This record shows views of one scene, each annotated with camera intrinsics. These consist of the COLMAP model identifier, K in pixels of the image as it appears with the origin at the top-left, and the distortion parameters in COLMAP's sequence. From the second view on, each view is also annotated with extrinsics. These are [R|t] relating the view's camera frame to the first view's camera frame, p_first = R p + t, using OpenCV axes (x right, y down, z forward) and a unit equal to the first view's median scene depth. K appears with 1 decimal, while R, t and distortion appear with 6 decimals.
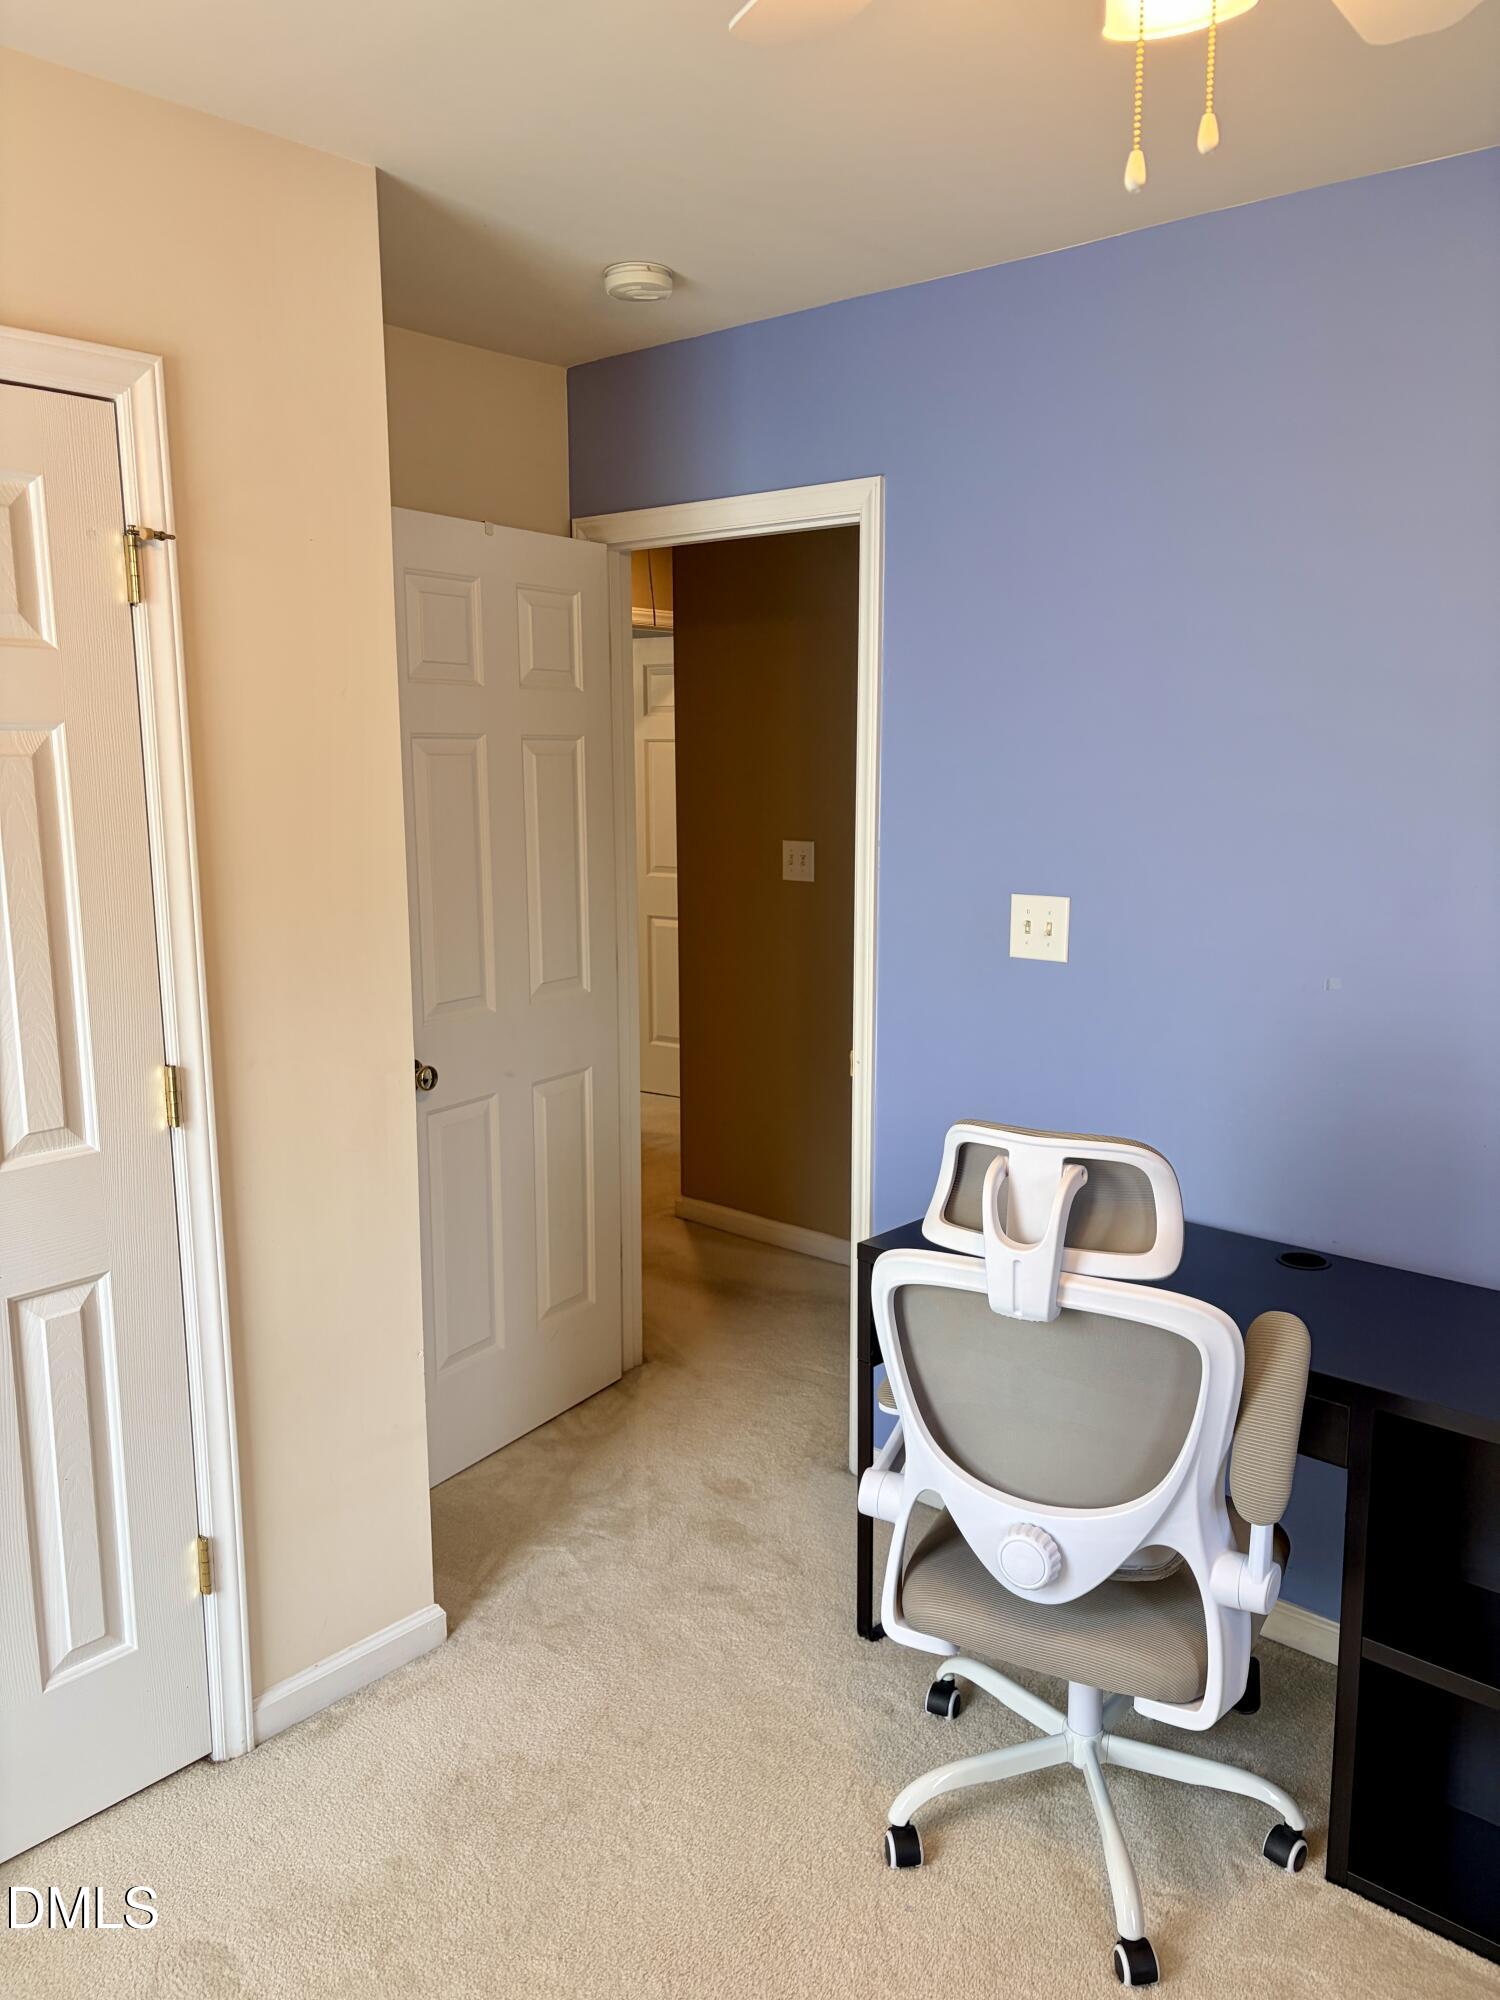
lens RADIAL K [[1528.5, 0, 753.4], [0, 1528.5, 1000.9], [0, 0, 1]] dist [0.055865, -0.055141]
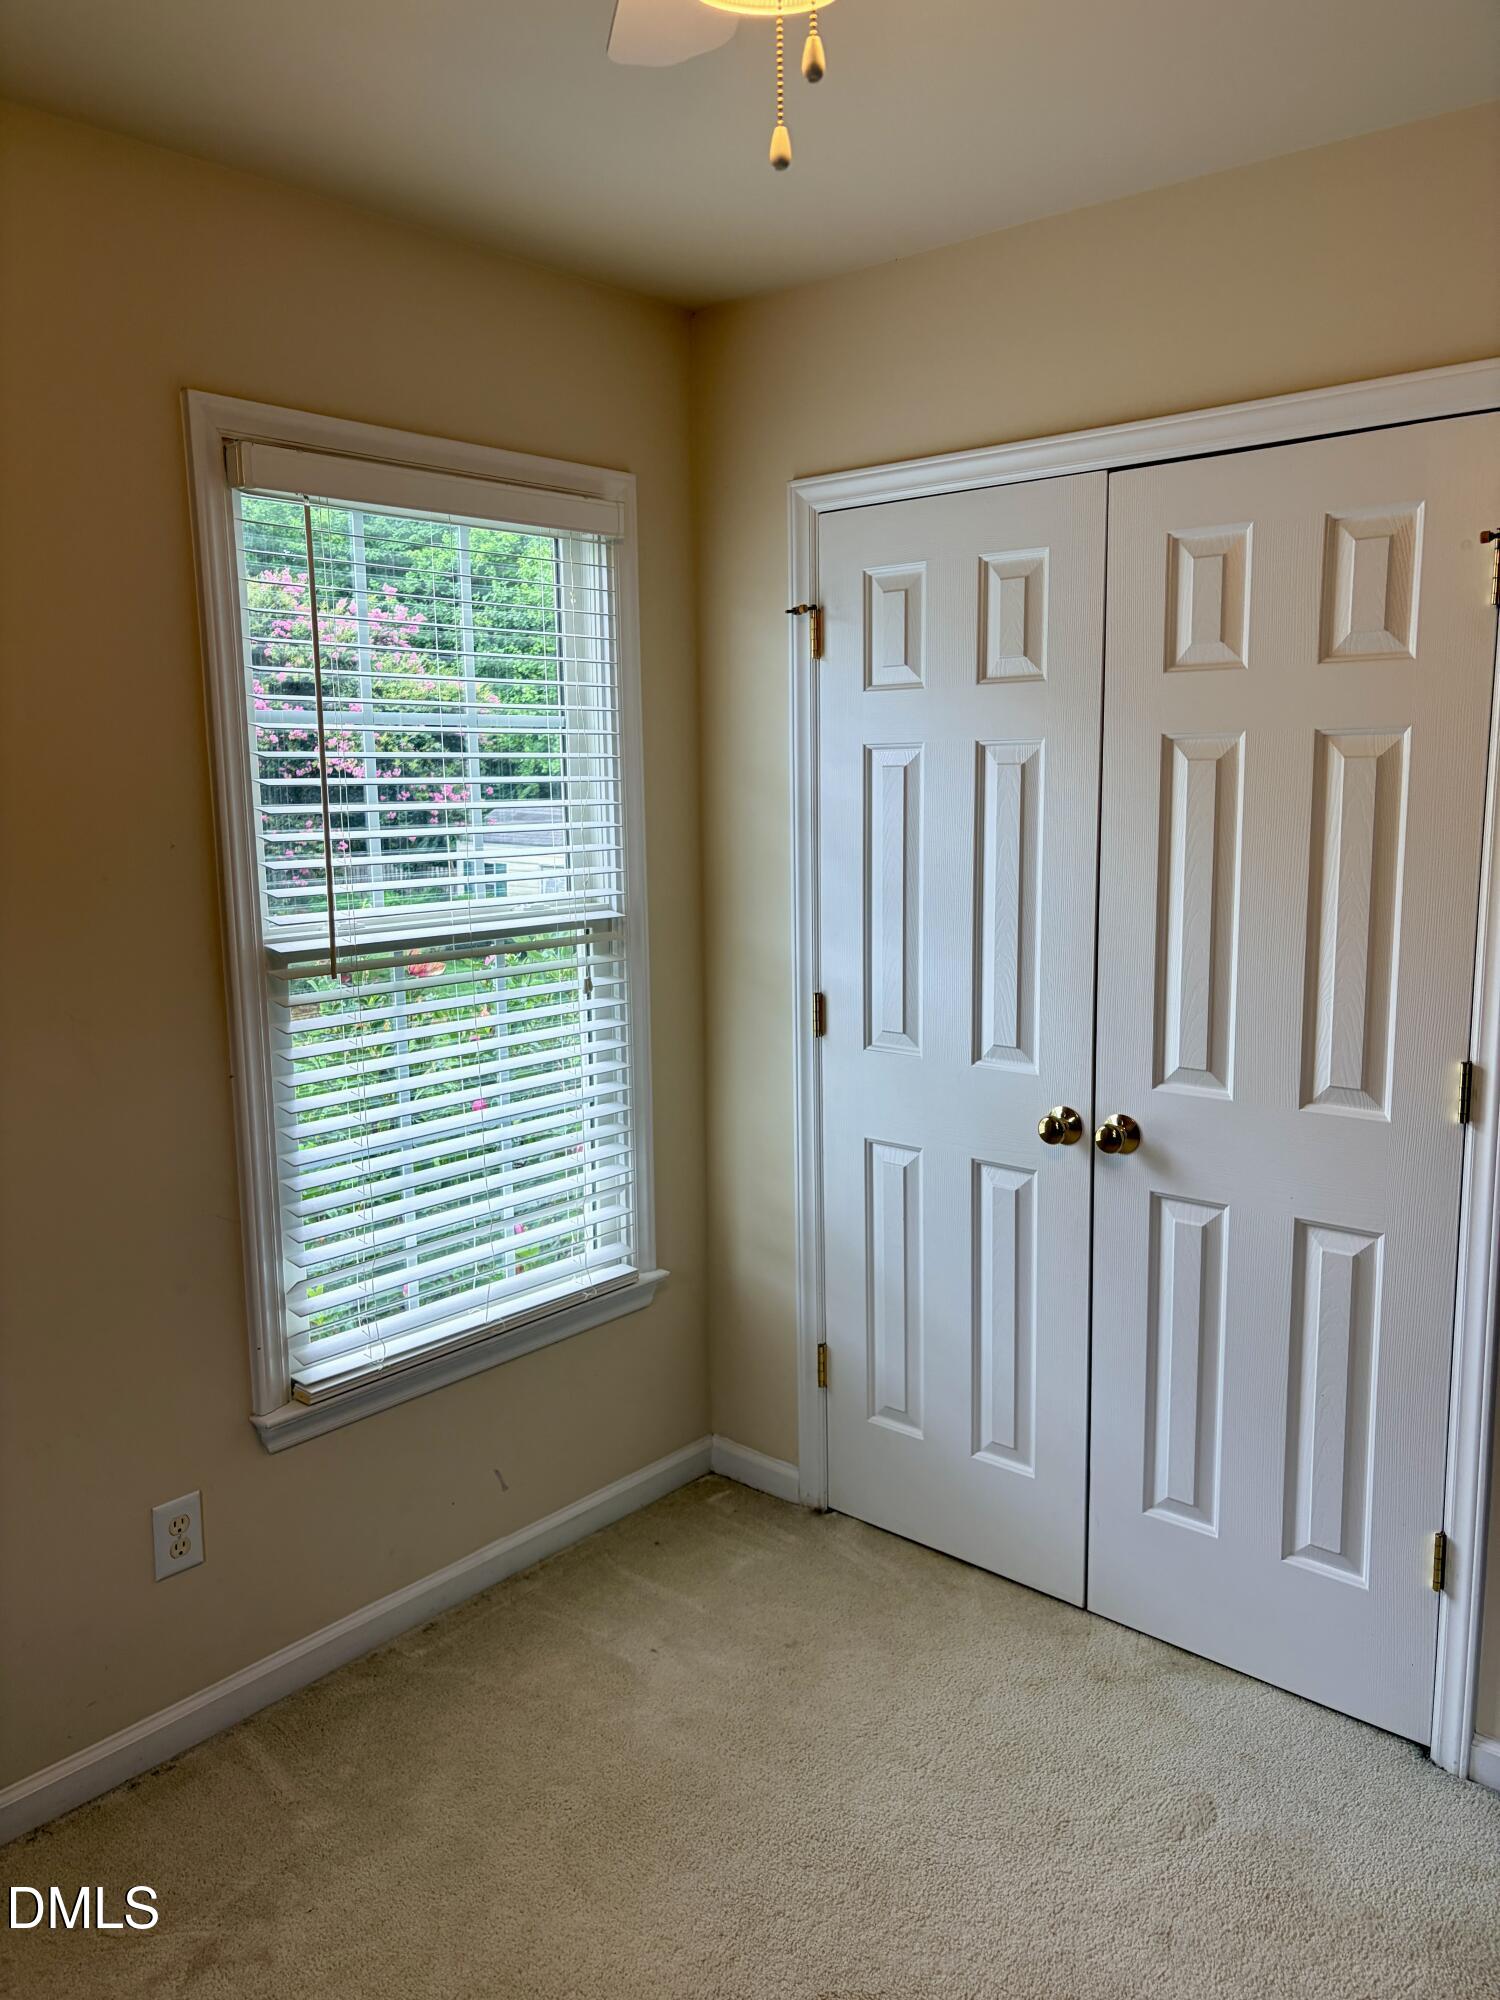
lens RADIAL K [[1528.5, 0, 758.4], [0, 1528.5, 1004.4], [0, 0, 1]] dist [0.055865, -0.055141]
pose [[-0.001665, 0.154779, -0.987948, 0.625307], [-0.152852, 0.976300, 0.153212, -0.080057], [0.988248, 0.151265, 0.022033, 0.520787]]
